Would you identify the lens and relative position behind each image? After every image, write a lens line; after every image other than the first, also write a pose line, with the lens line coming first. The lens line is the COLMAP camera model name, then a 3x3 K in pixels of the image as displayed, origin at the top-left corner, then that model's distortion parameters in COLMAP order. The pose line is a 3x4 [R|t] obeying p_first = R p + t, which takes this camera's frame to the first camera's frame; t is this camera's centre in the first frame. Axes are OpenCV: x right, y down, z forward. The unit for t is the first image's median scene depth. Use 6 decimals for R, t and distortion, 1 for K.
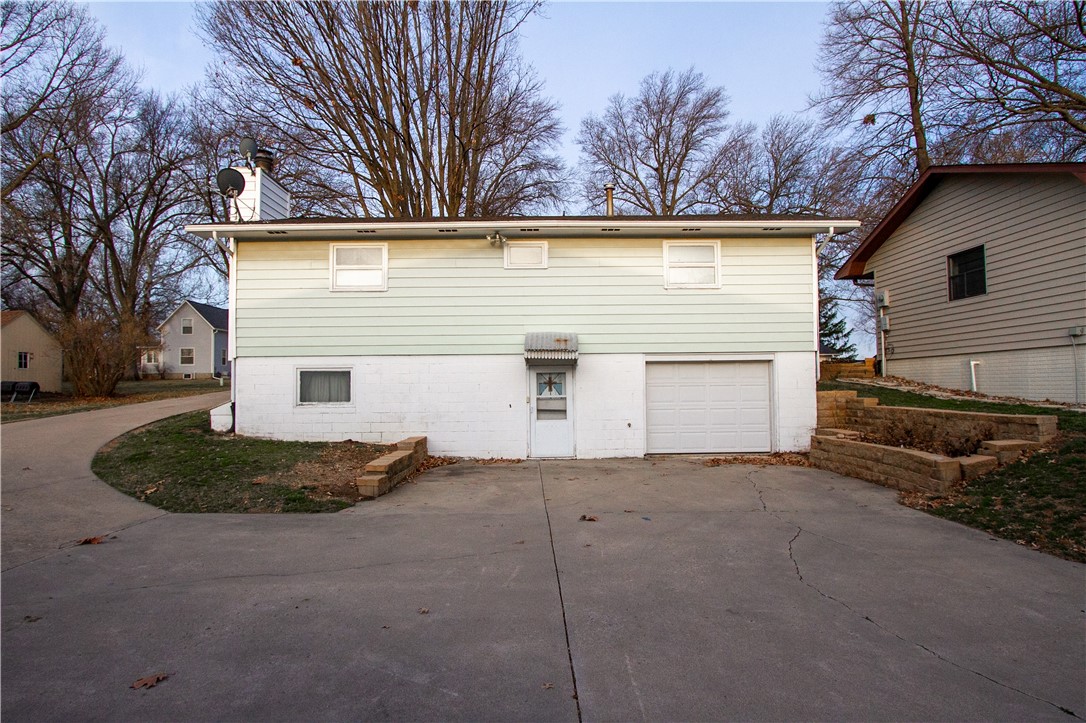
lens RADIAL K [[595.7, 0, 540.1], [0, 595.7, 355.8], [0, 0, 1]] dist [-0.014744, 0.000920]
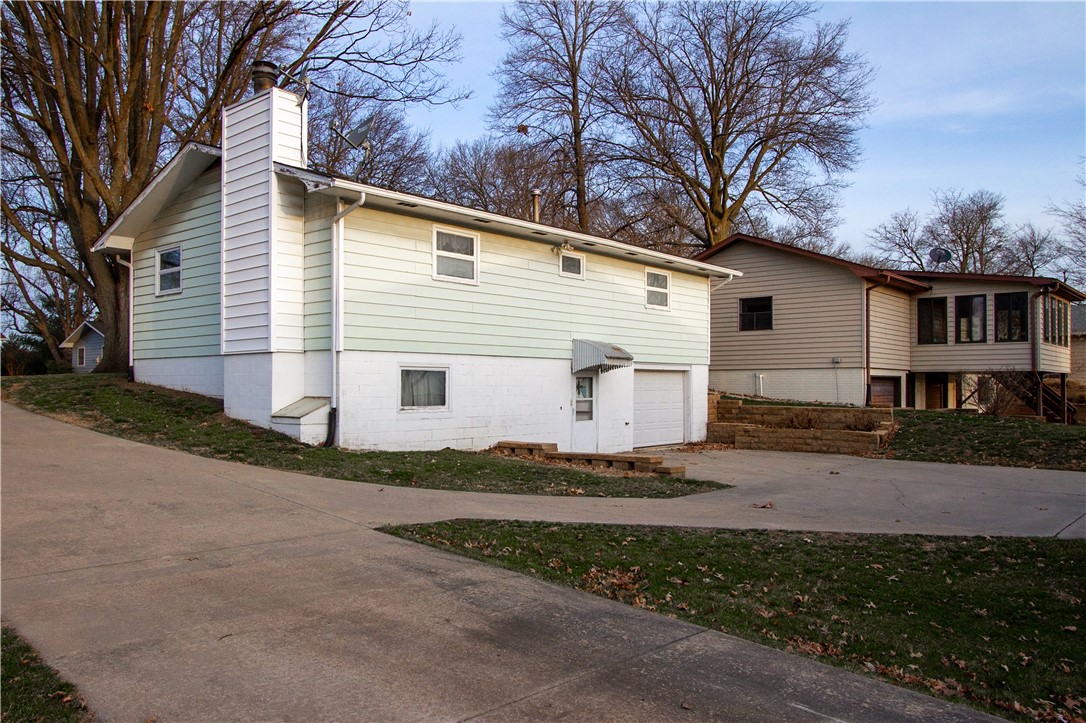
lens RADIAL K [[806.9, 0, 544.1], [0, 806.9, 369.7], [0, 0, 1]] dist [0.002088, 0.000157]
pose [[0.660367, 0.026179, 0.750487, -1.133541], [-0.046788, 0.998885, 0.006325, 0.008812], [-0.749484, -0.039290, 0.660855, 0.088841]]
